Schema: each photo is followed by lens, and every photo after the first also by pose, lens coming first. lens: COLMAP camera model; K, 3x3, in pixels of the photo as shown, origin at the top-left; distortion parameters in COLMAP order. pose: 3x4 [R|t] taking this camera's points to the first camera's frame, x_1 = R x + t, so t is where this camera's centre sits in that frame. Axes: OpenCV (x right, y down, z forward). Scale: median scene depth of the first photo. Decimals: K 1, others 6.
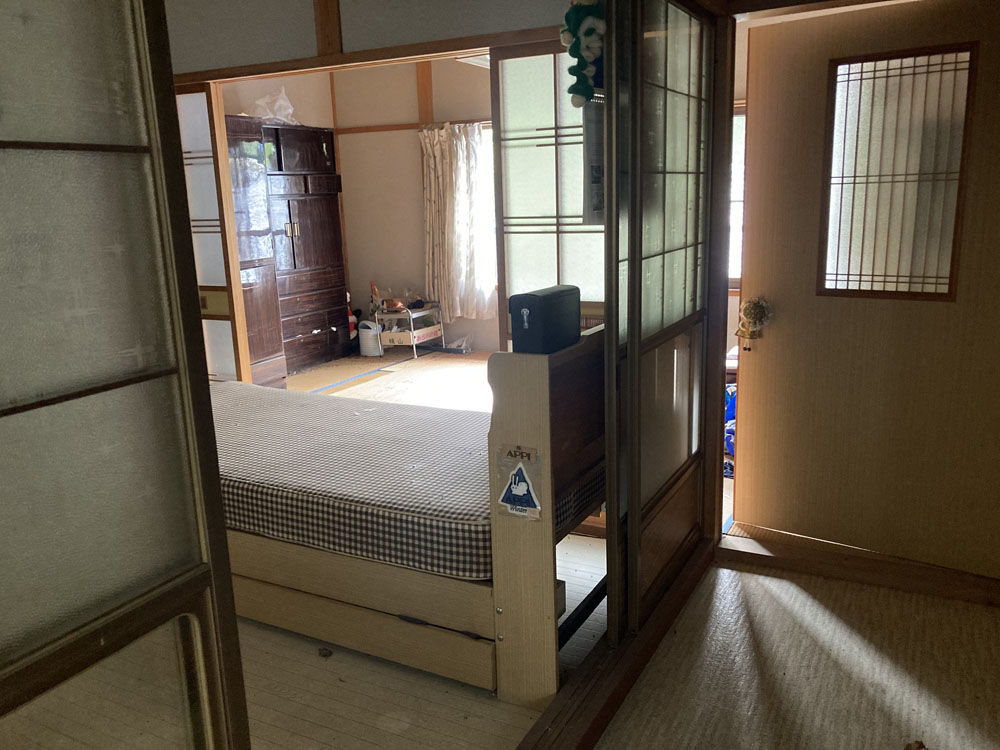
lens RADIAL K [[823.6, 0, 501.1], [0, 823.6, 374.0], [0, 0, 1]] dist [0.012657, 0.001005]
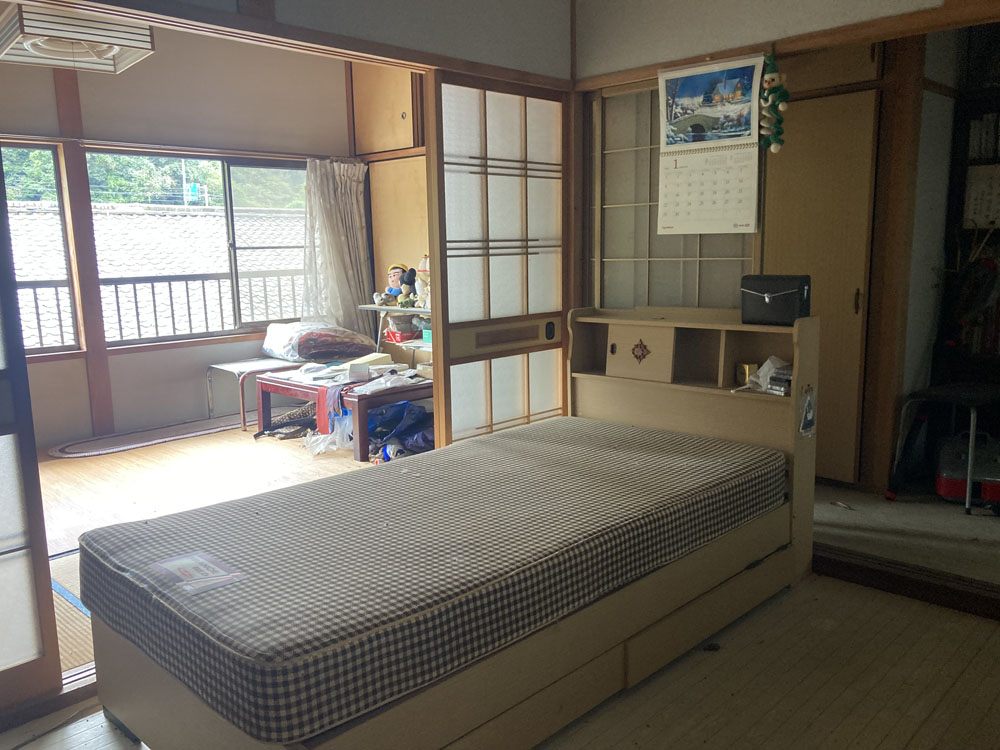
lens RADIAL K [[823.6, 0, 501.1], [0, 823.6, 374.0], [0, 0, 1]] dist [0.012657, 0.001005]
pose [[0.287740, -0.142506, 0.947047, -0.485473], [0.181361, 0.979083, 0.092224, -0.059542], [-0.940380, 0.145221, 0.307566, 0.343384]]
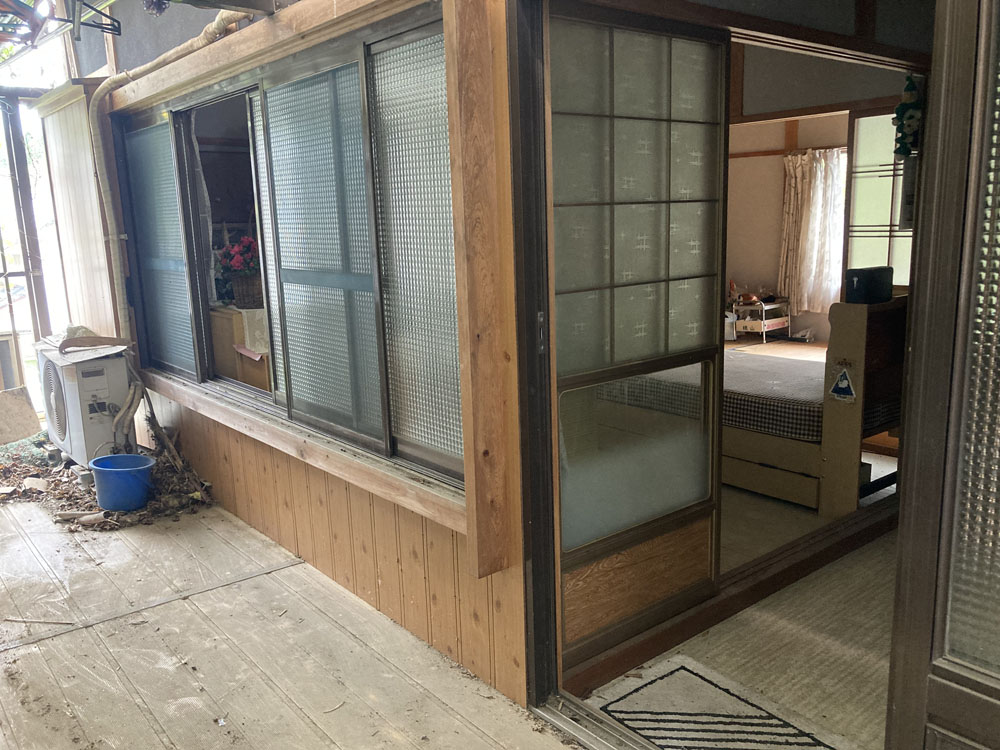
lens RADIAL K [[823.6, 0, 501.1], [0, 823.6, 374.0], [0, 0, 1]] dist [0.012657, 0.001005]
pose [[0.920628, 0.078957, -0.382373, 0.007418], [-0.083762, 0.996477, 0.004095, 0.057956], [0.381350, 0.028258, 0.923999, -0.286612]]
